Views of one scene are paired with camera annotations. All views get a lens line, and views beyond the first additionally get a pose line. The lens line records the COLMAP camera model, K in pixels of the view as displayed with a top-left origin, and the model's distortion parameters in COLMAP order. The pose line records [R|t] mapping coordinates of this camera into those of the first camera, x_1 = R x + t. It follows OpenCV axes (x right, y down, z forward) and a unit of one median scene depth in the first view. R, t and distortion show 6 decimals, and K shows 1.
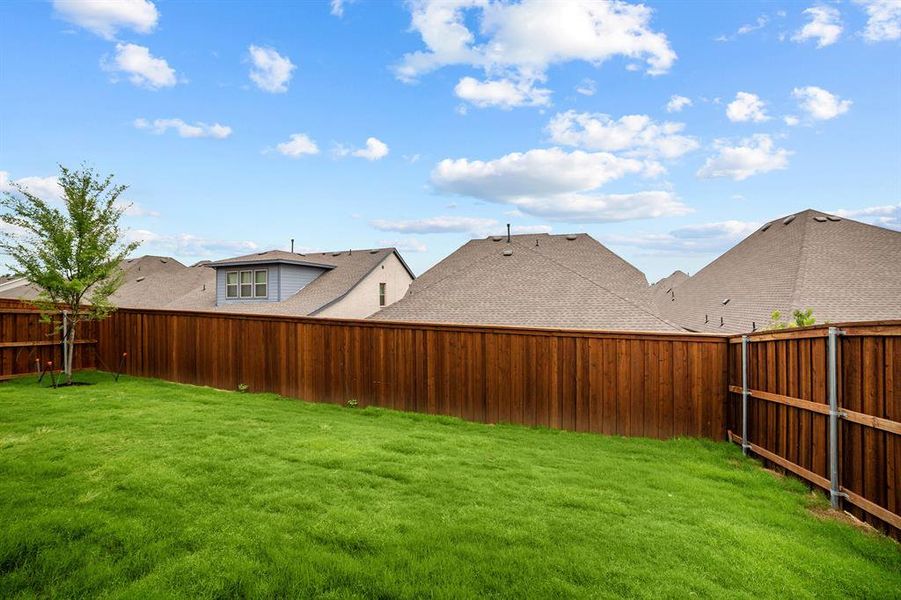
lens RADIAL K [[333.9, 0, 452.3], [0, 333.9, 309.3], [0, 0, 1]] dist [-0.014374, 0.008379]
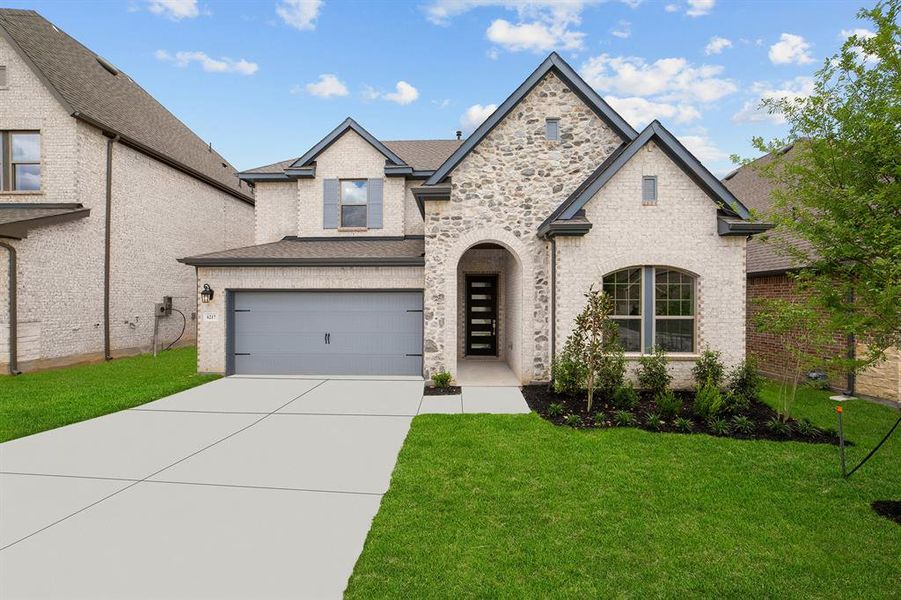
lens RADIAL K [[333.9, 0, 452.3], [0, 333.9, 309.3], [0, 0, 1]] dist [-0.014374, 0.008379]
pose [[0.997271, 0.019572, -0.071181, -0.007399], [-0.006263, 0.983170, 0.182584, -0.030789], [0.073557, -0.181640, 0.980610, -0.131238]]
